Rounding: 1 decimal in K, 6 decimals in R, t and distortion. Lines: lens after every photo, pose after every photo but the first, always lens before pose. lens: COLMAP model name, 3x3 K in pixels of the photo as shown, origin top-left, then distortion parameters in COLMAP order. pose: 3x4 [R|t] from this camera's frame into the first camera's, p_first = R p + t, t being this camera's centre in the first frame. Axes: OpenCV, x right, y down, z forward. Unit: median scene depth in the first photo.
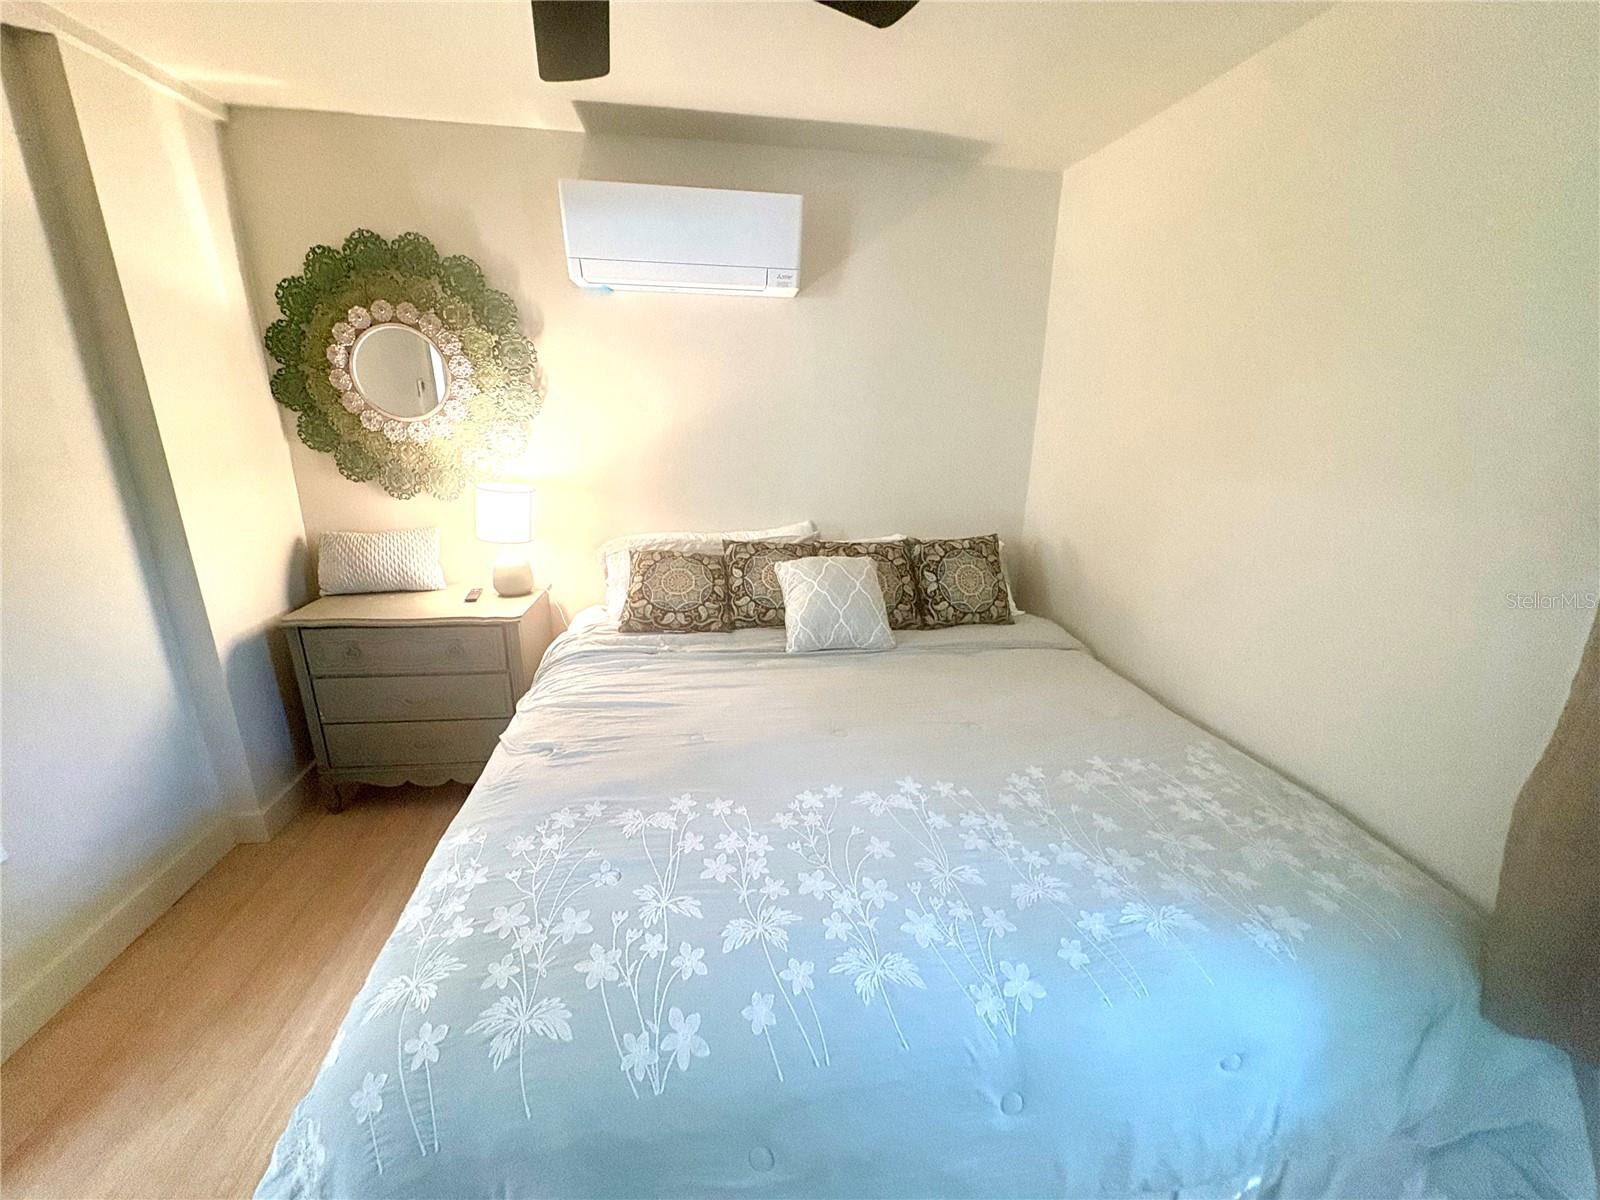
lens RADIAL K [[639.0, 0, 800.0], [0, 639.0, 600.0], [0, 0, 1]] dist [0.002705, 0.000053]
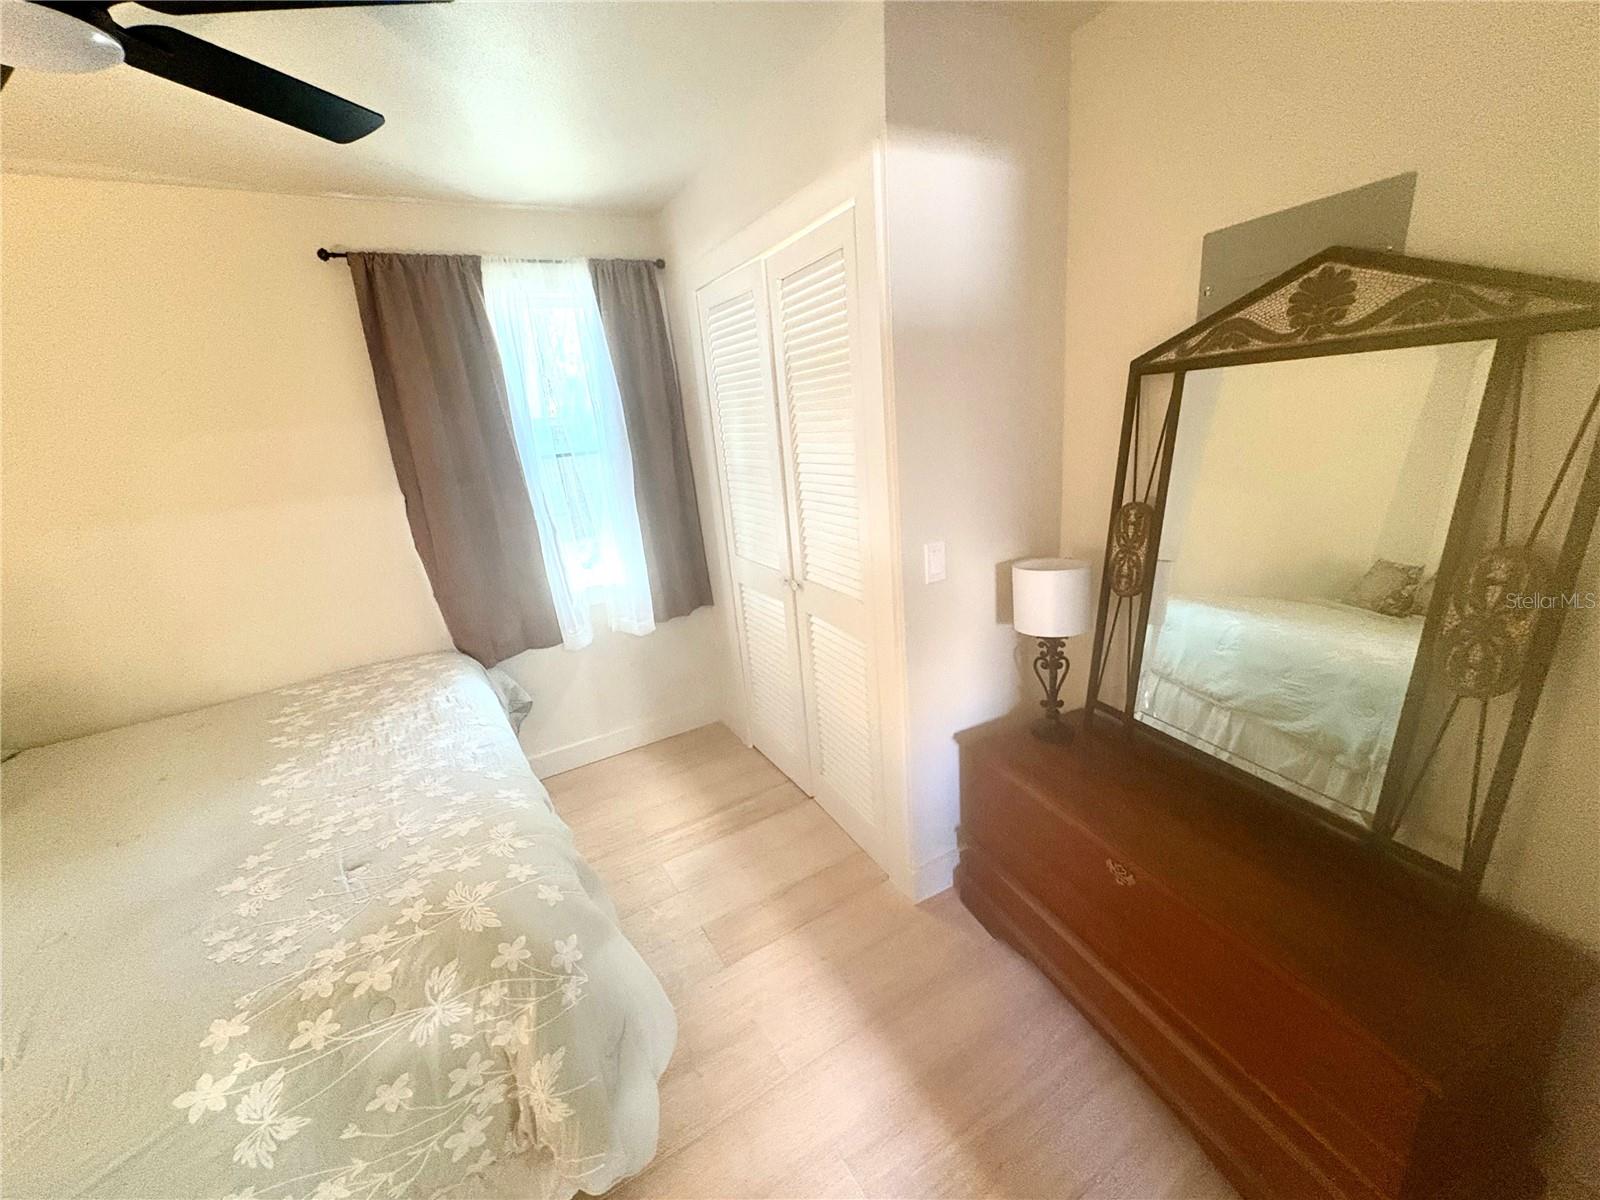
lens RADIAL K [[633.0, 0, 805.2], [0, 633.0, 598.3], [0, 0, 1]] dist [0.000151, -0.000293]
pose [[-0.402246, -0.246282, 0.881784, -0.730074], [0.352042, 0.847482, 0.397293, -0.068205], [-0.845142, 0.470234, -0.254194, 0.193553]]
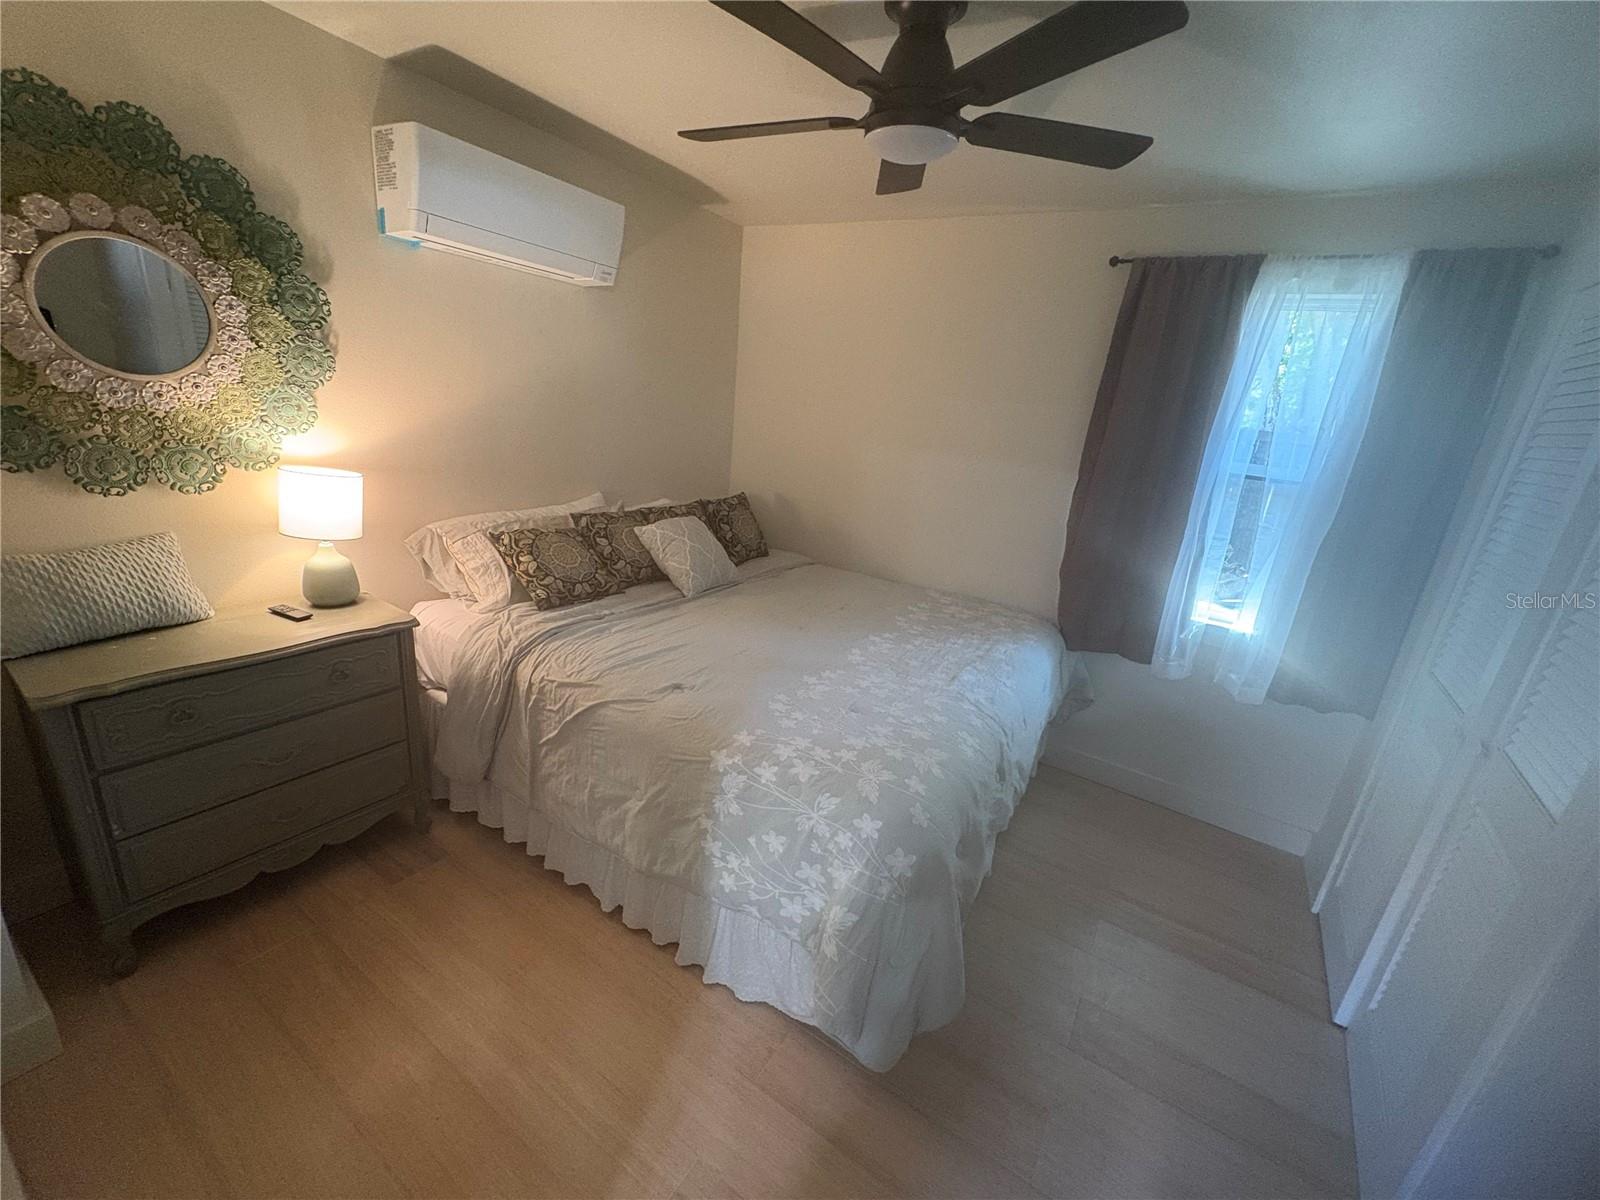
lens RADIAL K [[637.1, 0, 800.6], [0, 637.1, 599.8], [0, 0, 1]] dist [0.001054, -0.000345]
pose [[0.641490, -0.188138, 0.743703, -0.739285], [0.149866, 0.981515, 0.119030, -0.024228], [-0.752350, 0.035099, 0.657828, 0.026432]]
